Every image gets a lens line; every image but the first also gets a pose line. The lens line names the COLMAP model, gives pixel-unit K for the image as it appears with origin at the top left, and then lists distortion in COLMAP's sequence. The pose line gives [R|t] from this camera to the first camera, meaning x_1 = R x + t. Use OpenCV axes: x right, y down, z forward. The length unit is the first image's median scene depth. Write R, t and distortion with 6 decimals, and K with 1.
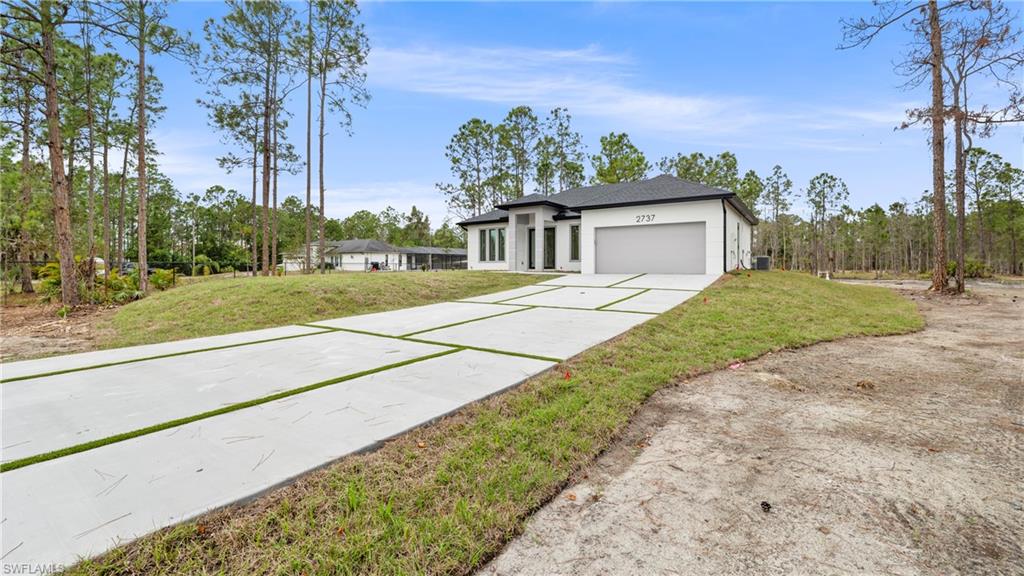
lens RADIAL K [[418.7, 0, 511.2], [0, 418.7, 282.1], [0, 0, 1]] dist [-0.006878, 0.001065]
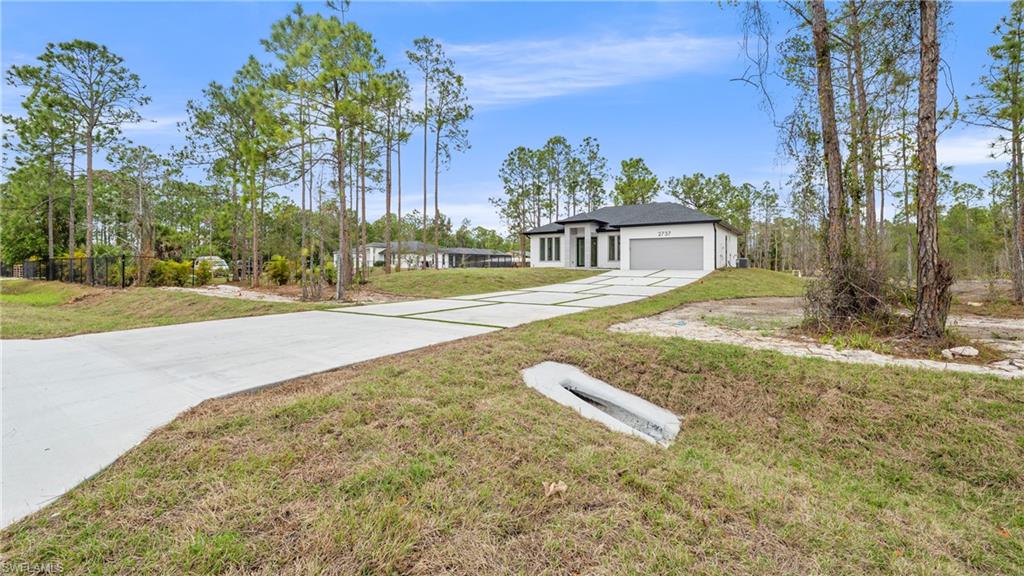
lens RADIAL K [[418.7, 0, 513.3], [0, 418.7, 280.1], [0, 0, 1]] dist [-0.006878, 0.001065]
pose [[0.999989, 0.004731, -0.000738, -0.110434], [-0.004734, 0.999984, -0.003148, 0.012460], [0.000724, 0.003151, 0.999995, -0.256028]]
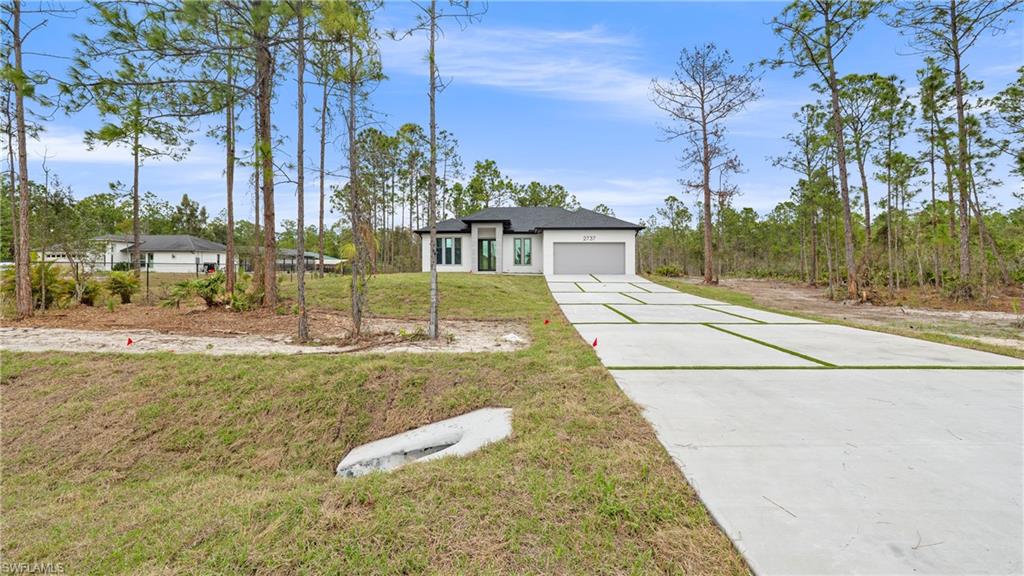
lens RADIAL K [[418.7, 0, 508.2], [0, 418.7, 280.9], [0, 0, 1]] dist [-0.006878, 0.001065]
pose [[0.857632, -0.010331, 0.514160, -0.345844], [0.014772, 0.999881, -0.004549, 0.003783], [-0.514051, 0.011497, 0.857682, -0.079649]]
